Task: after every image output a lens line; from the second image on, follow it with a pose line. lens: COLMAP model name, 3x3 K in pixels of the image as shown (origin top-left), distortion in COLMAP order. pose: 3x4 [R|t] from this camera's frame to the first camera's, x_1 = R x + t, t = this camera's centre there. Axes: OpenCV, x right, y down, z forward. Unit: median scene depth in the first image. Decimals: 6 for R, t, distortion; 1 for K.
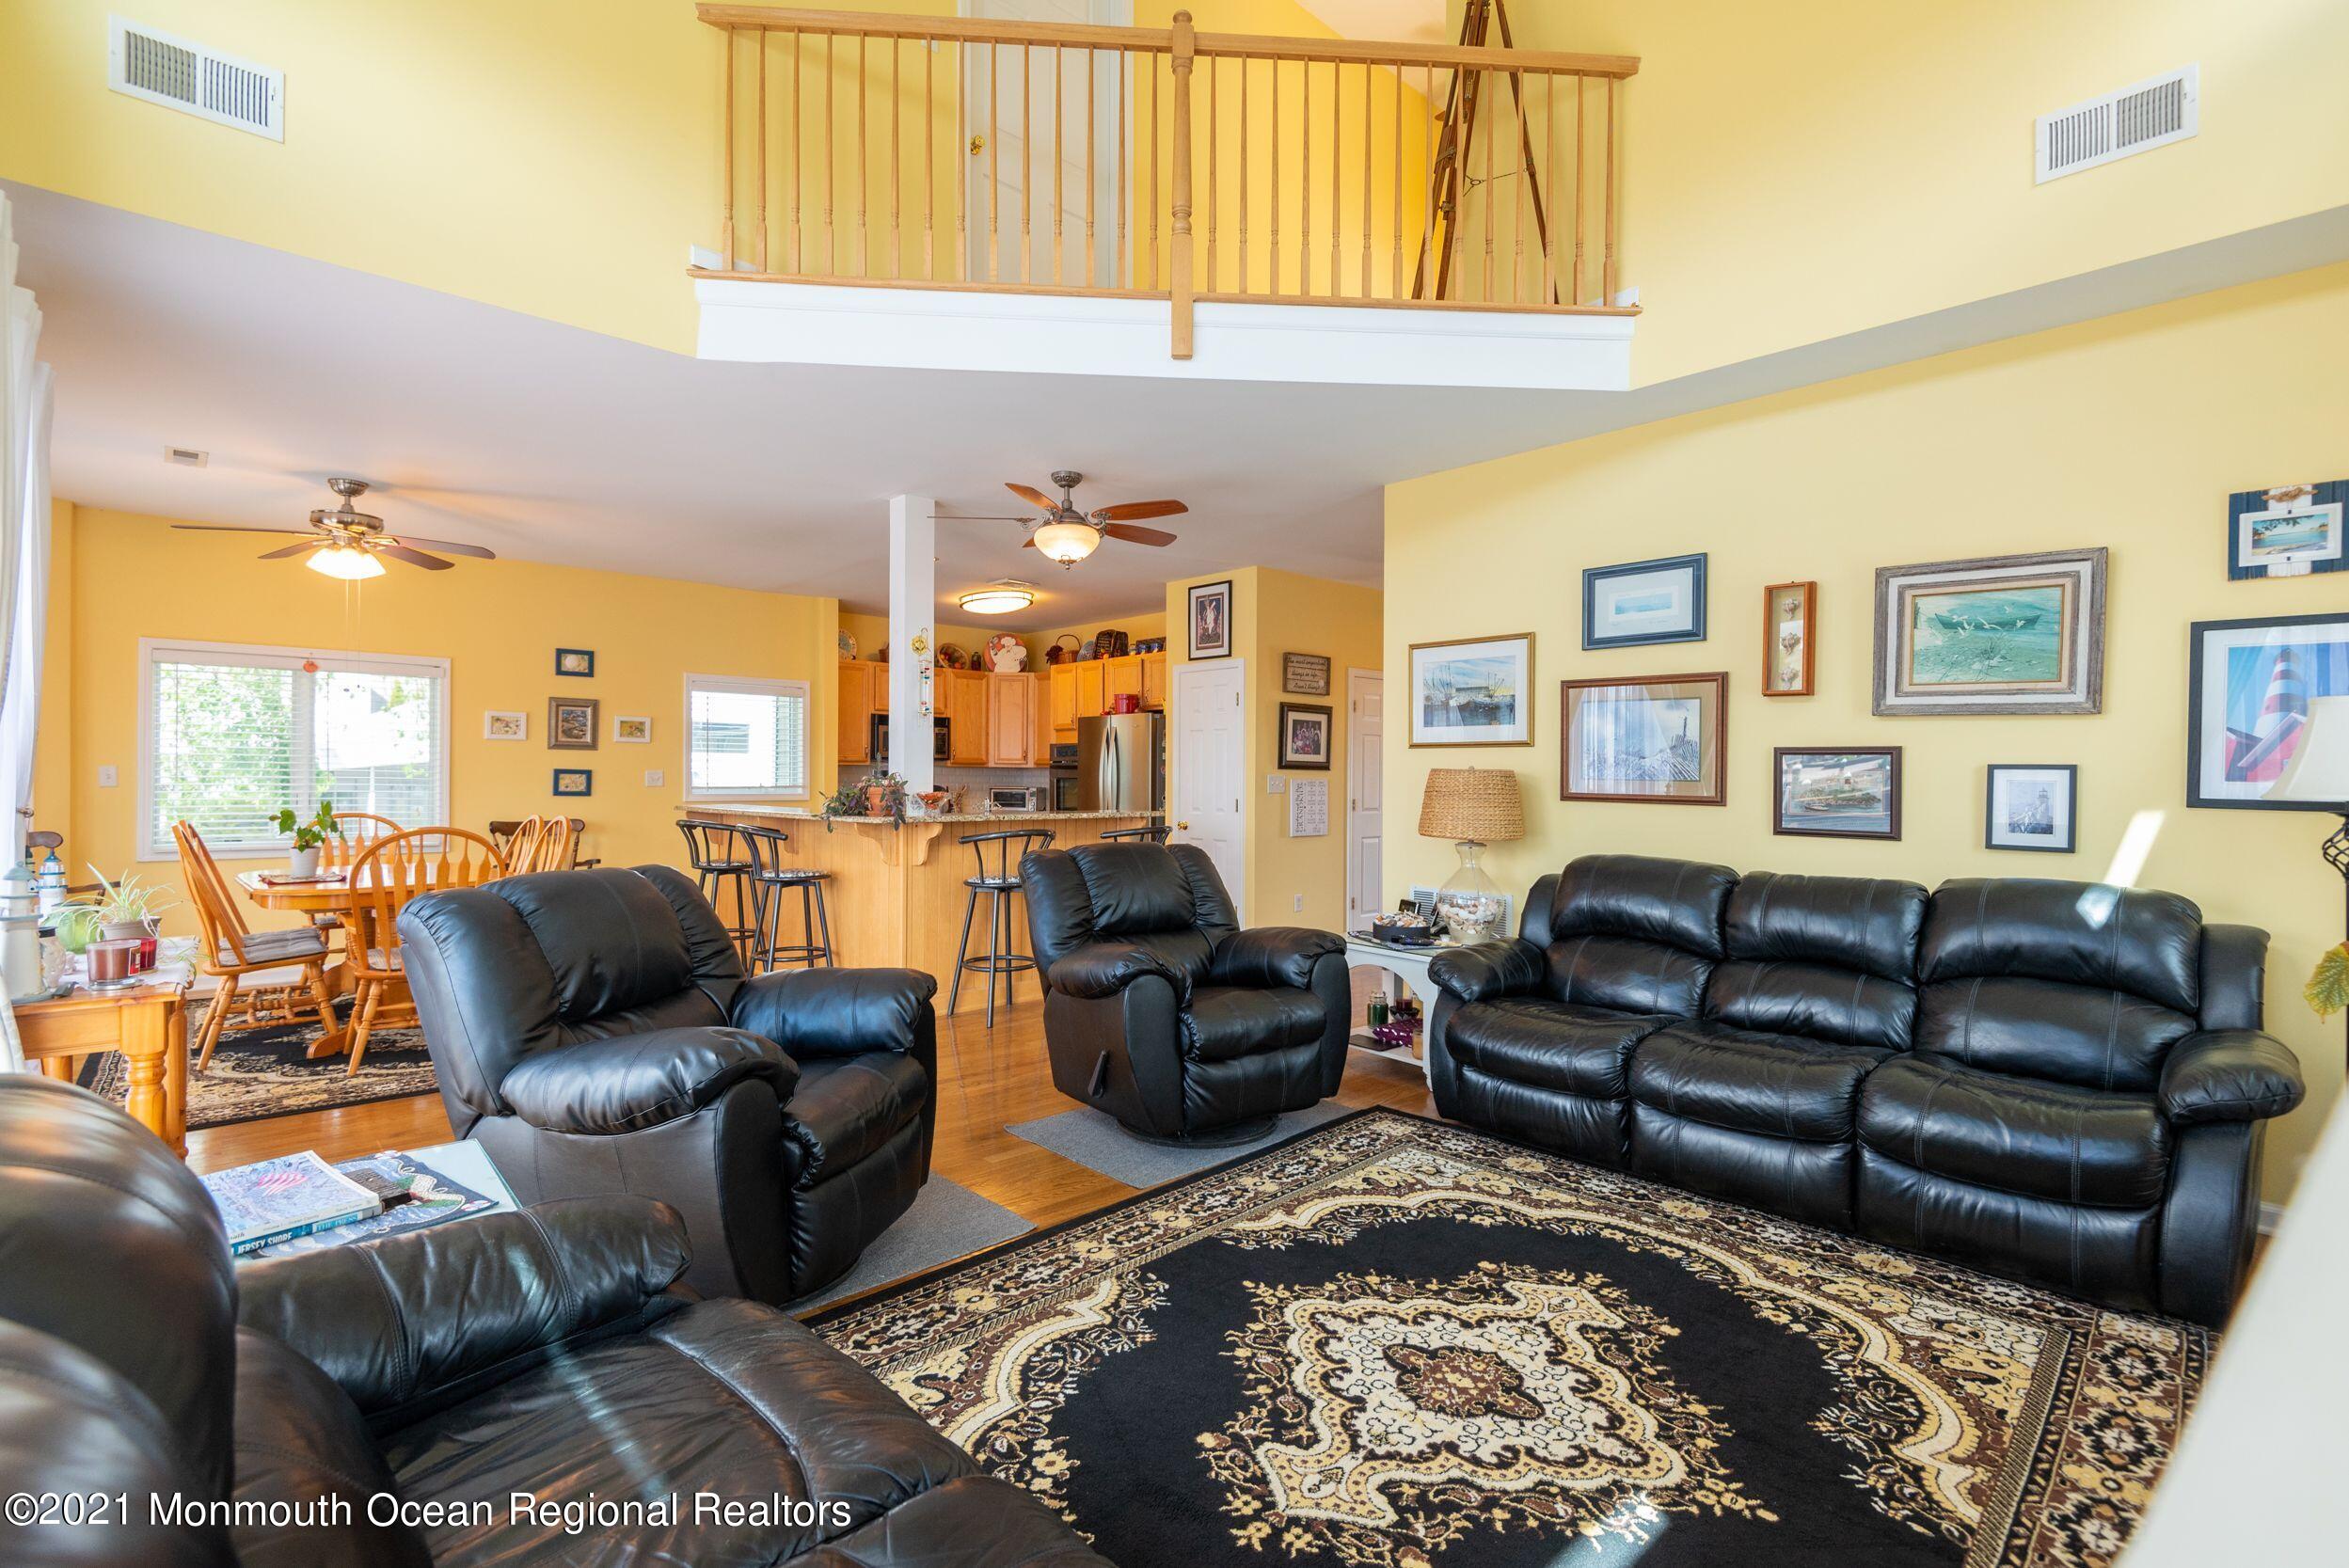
lens RADIAL K [[1076.4, 0, 1169.4], [0, 1076.4, 765.4], [0, 0, 1]] dist [0.022198, -0.014263]
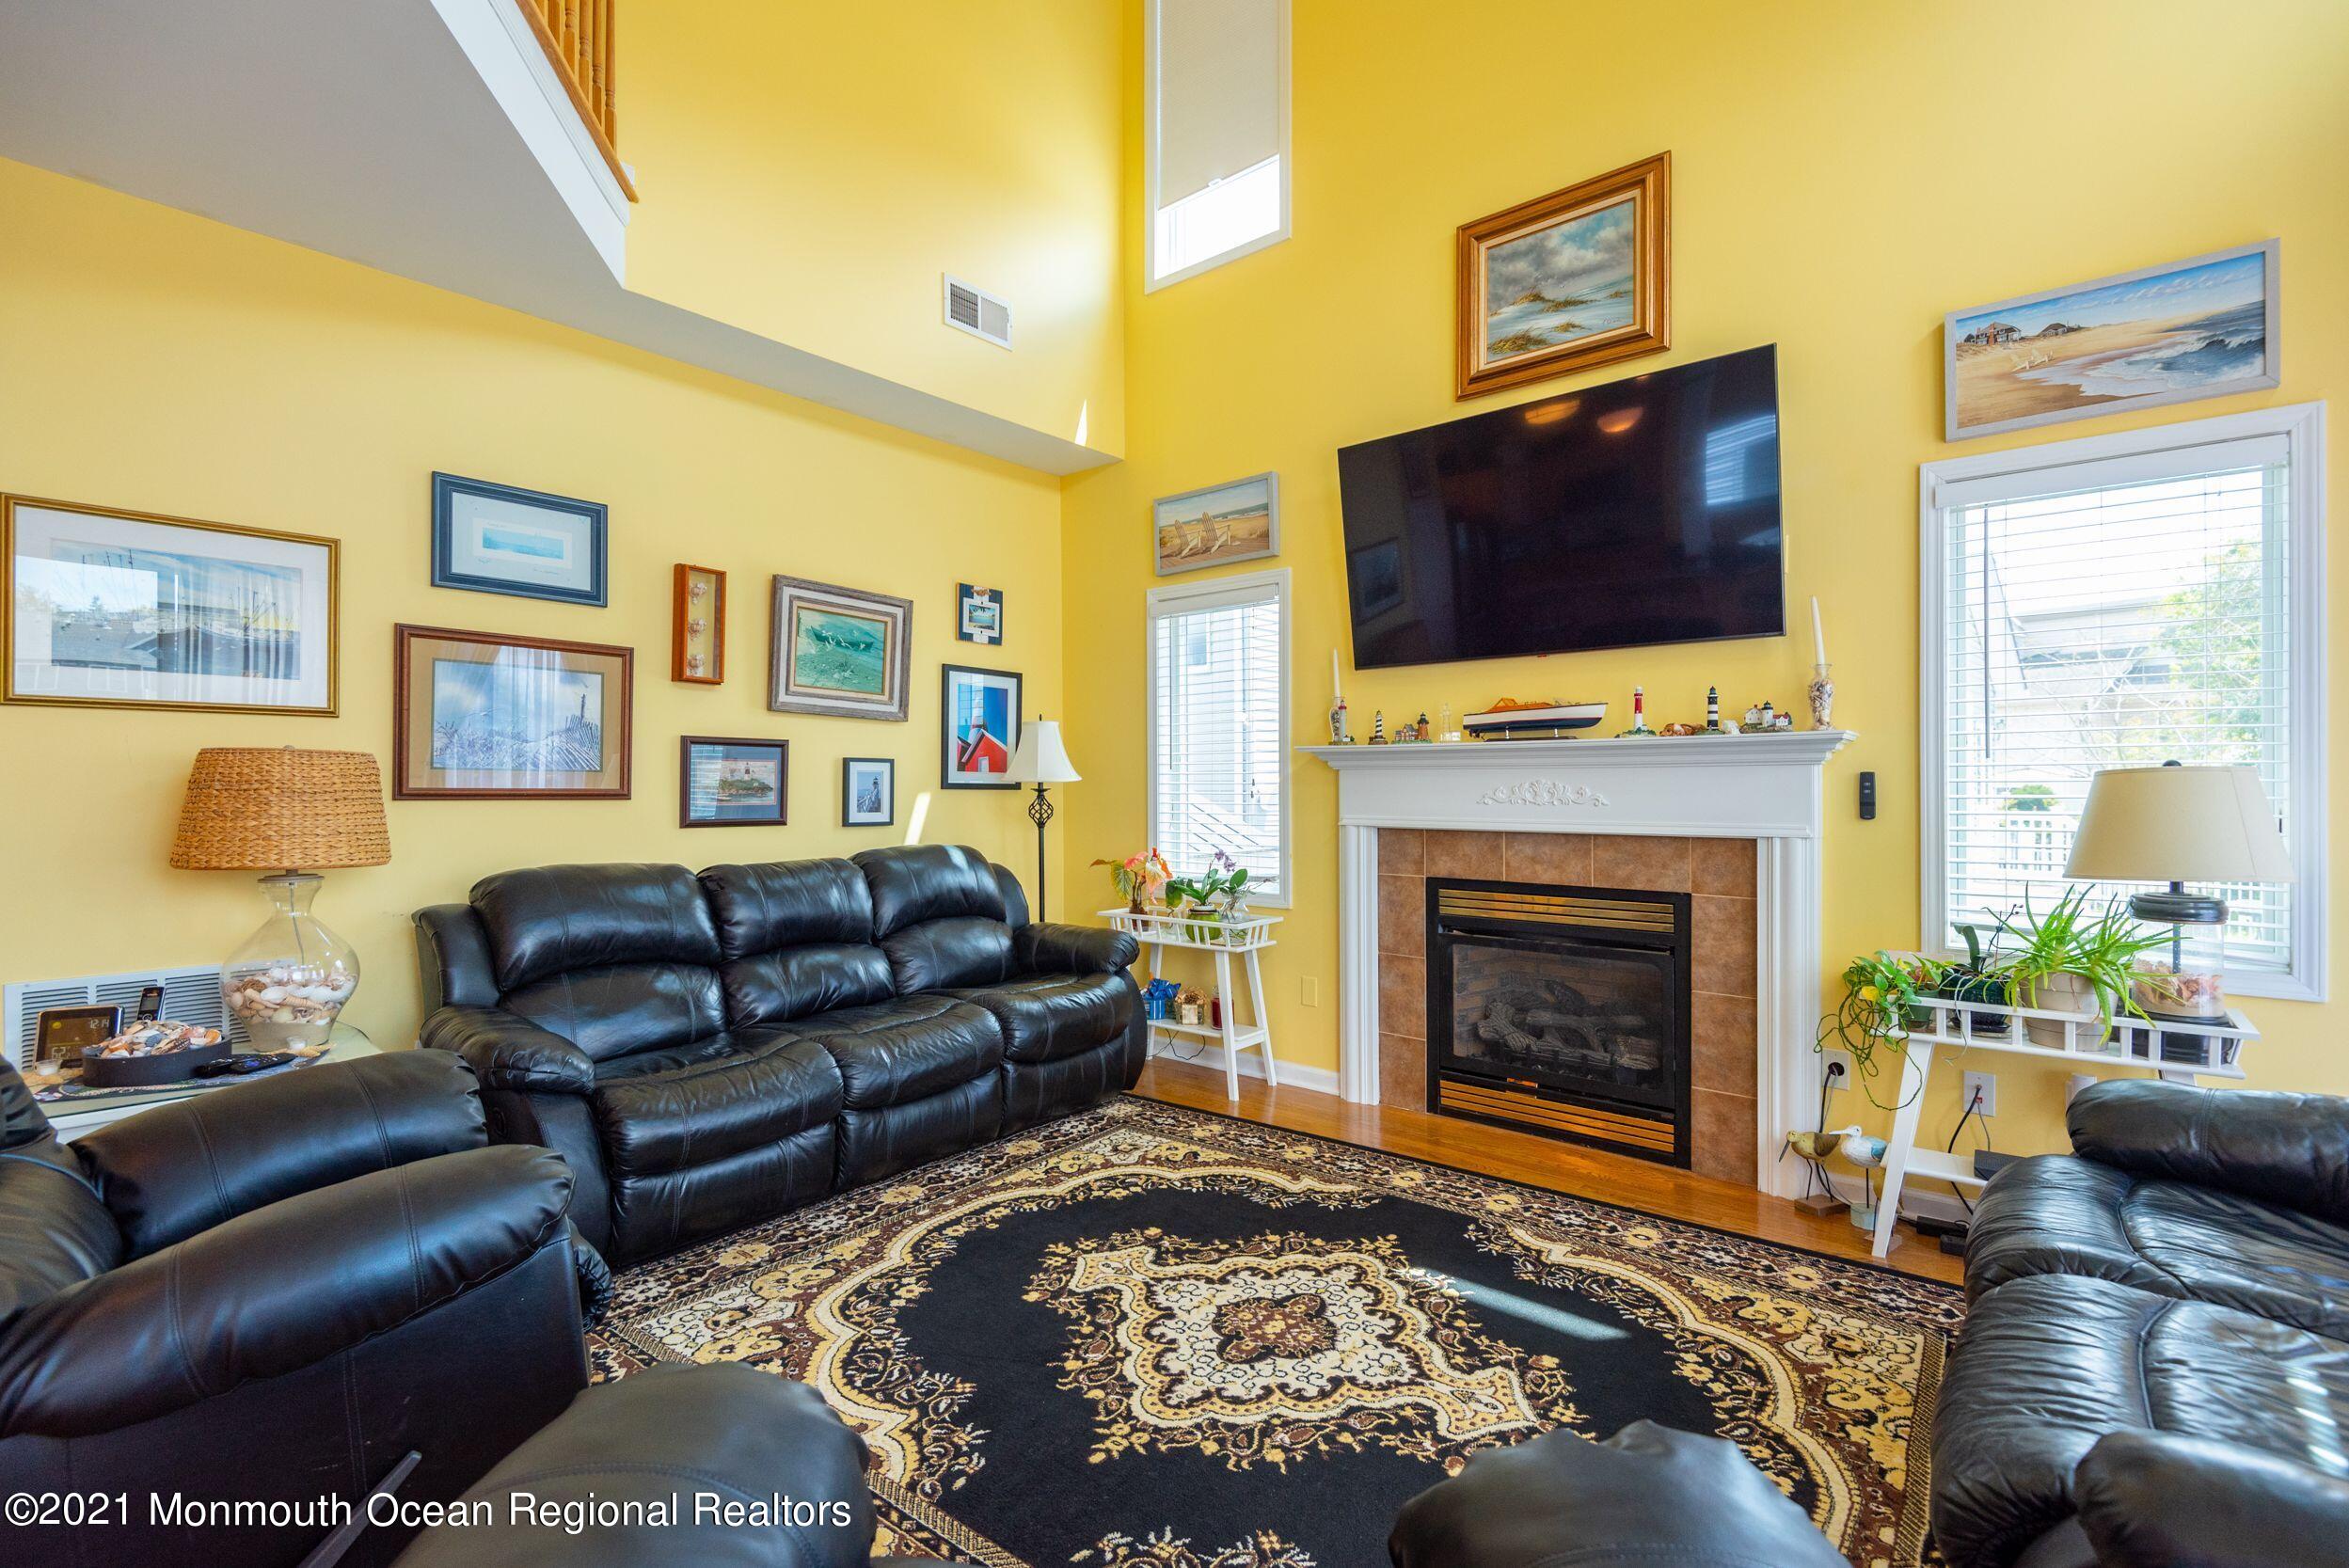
lens RADIAL K [[1076.4, 0, 1160.1], [0, 1076.4, 785.3], [0, 0, 1]] dist [0.022198, -0.014263]
pose [[-0.125385, -0.008660, 0.992070, -0.603335], [-0.010025, 0.999922, 0.007461, 0.021306], [-0.992057, -0.009010, -0.125462, 0.979272]]
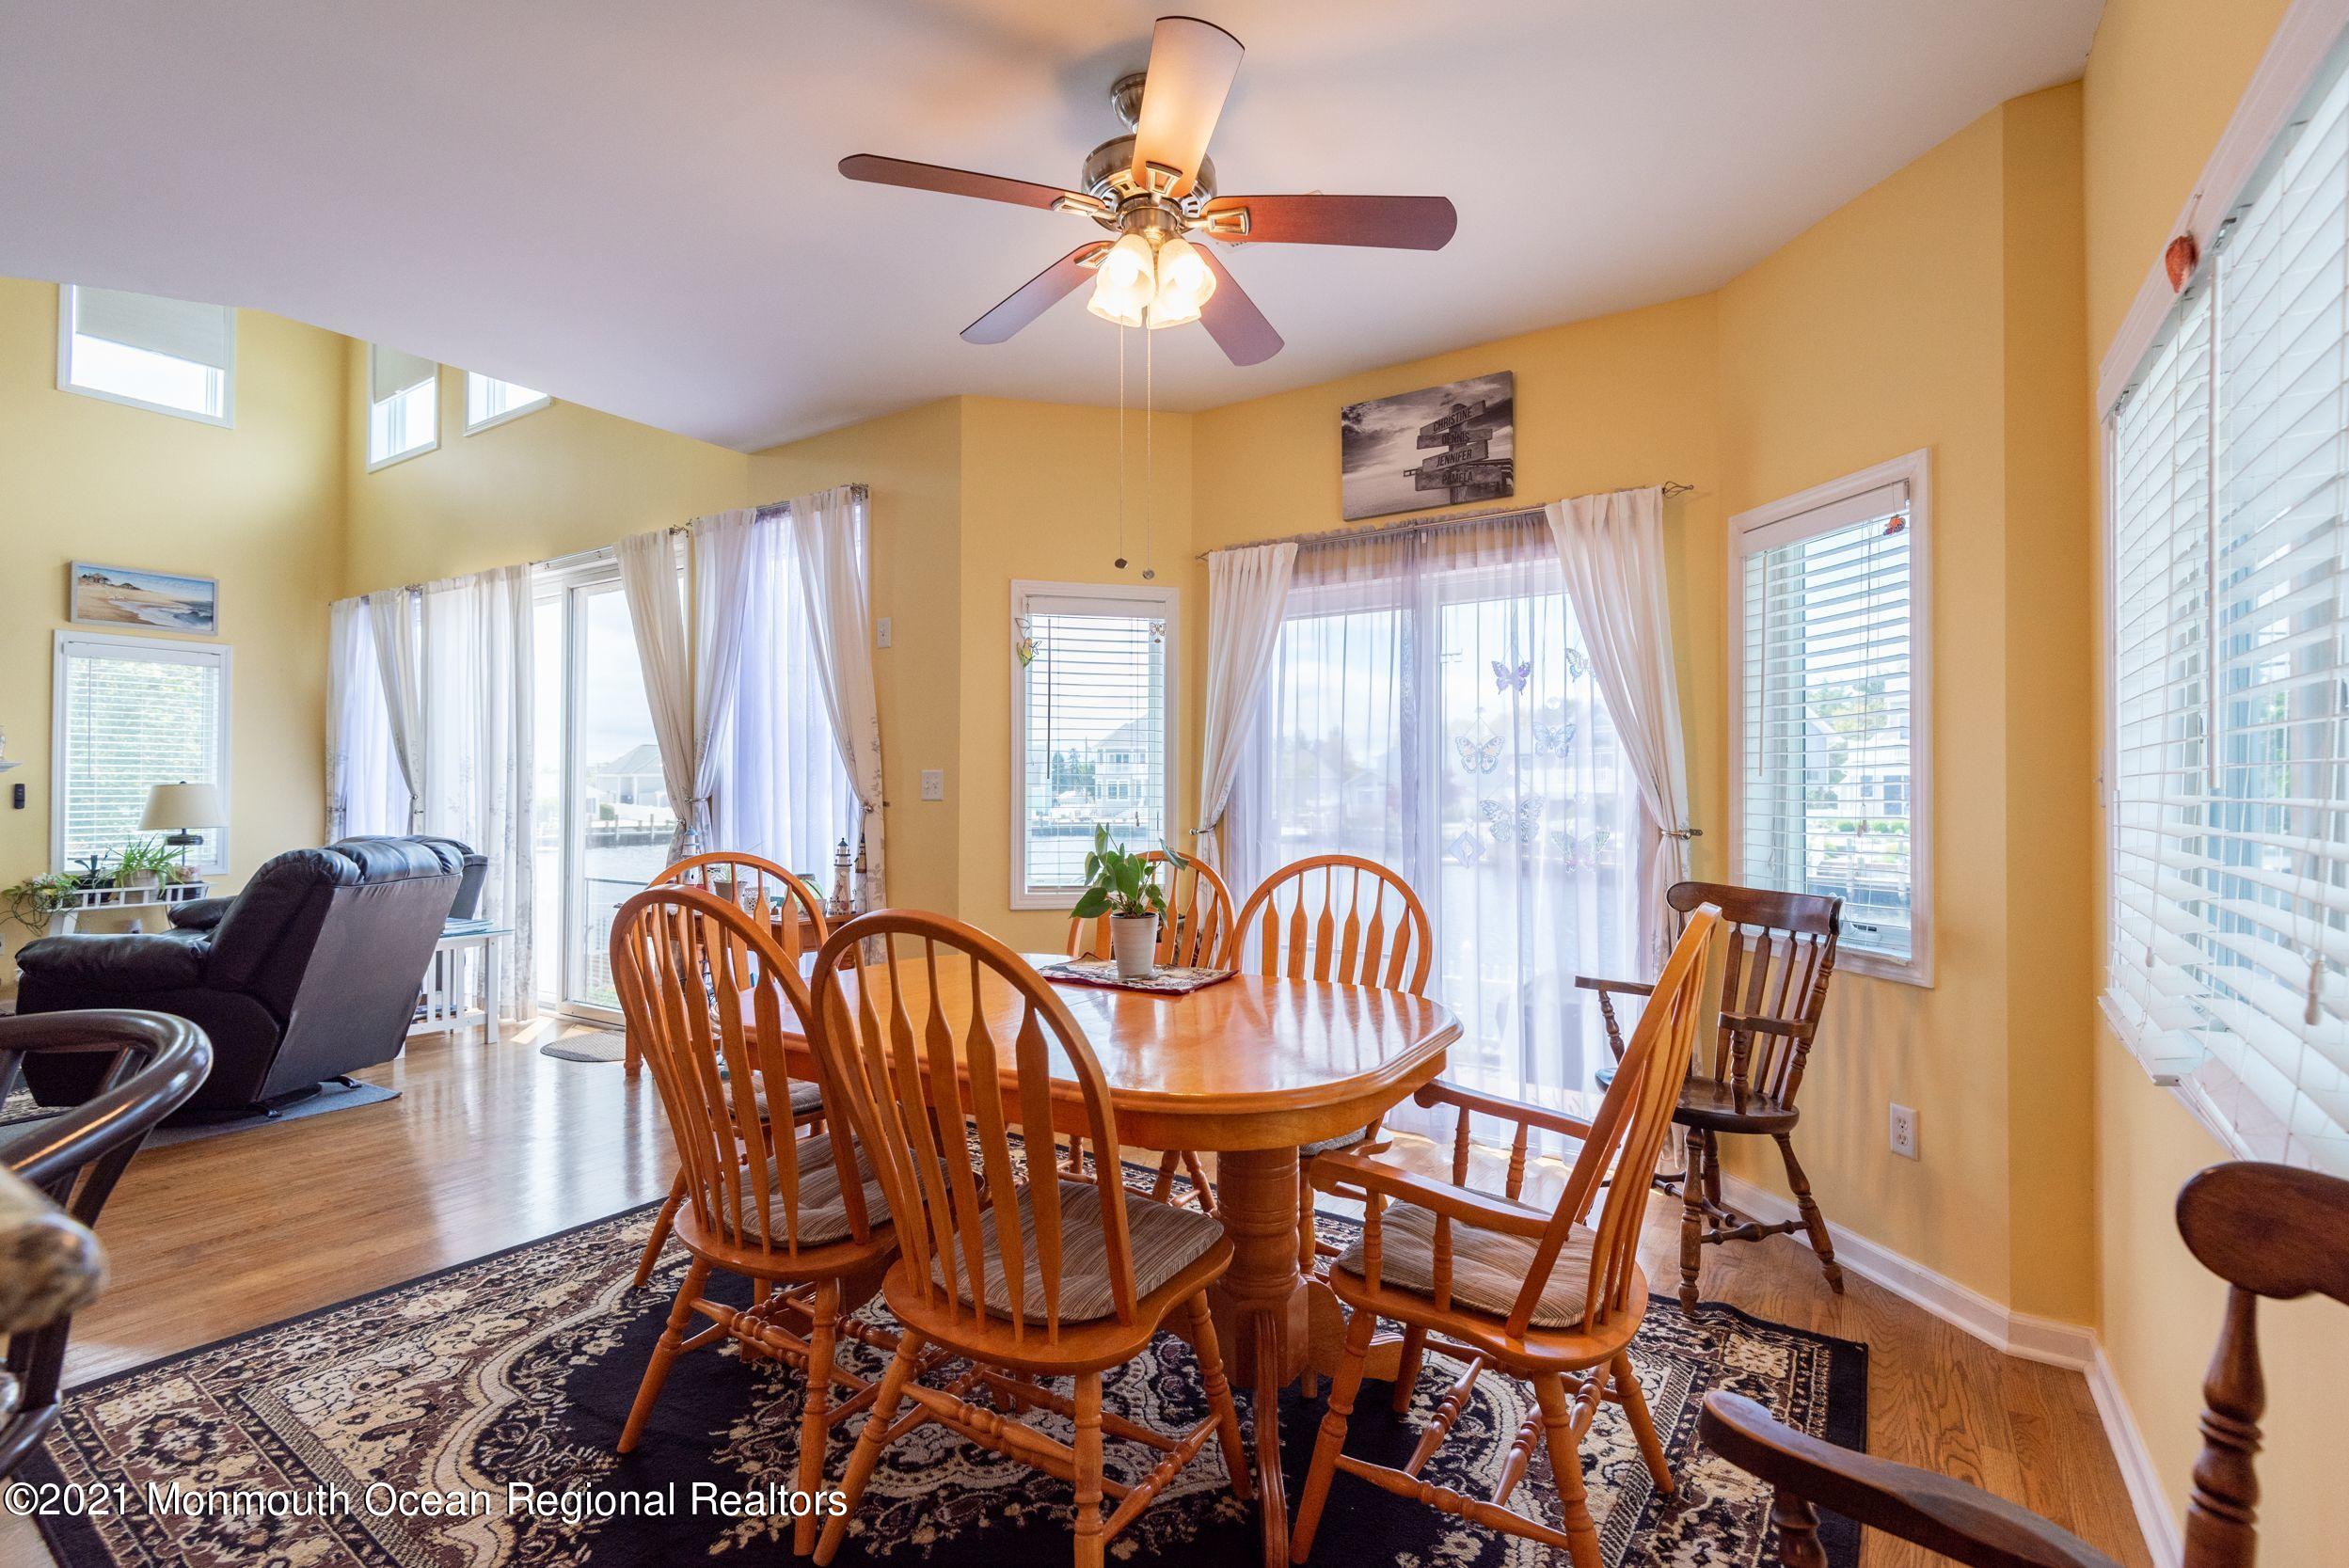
lens RADIAL K [[1076.4, 0, 1204.5], [0, 1076.4, 784.5], [0, 0, 1]] dist [0.022198, -0.014263]
pose [[-0.961695, -0.012501, -0.273836, -1.203179], [-0.006081, 0.999687, -0.024283, 0.047272], [0.274054, -0.021688, -0.961470, 2.694557]]
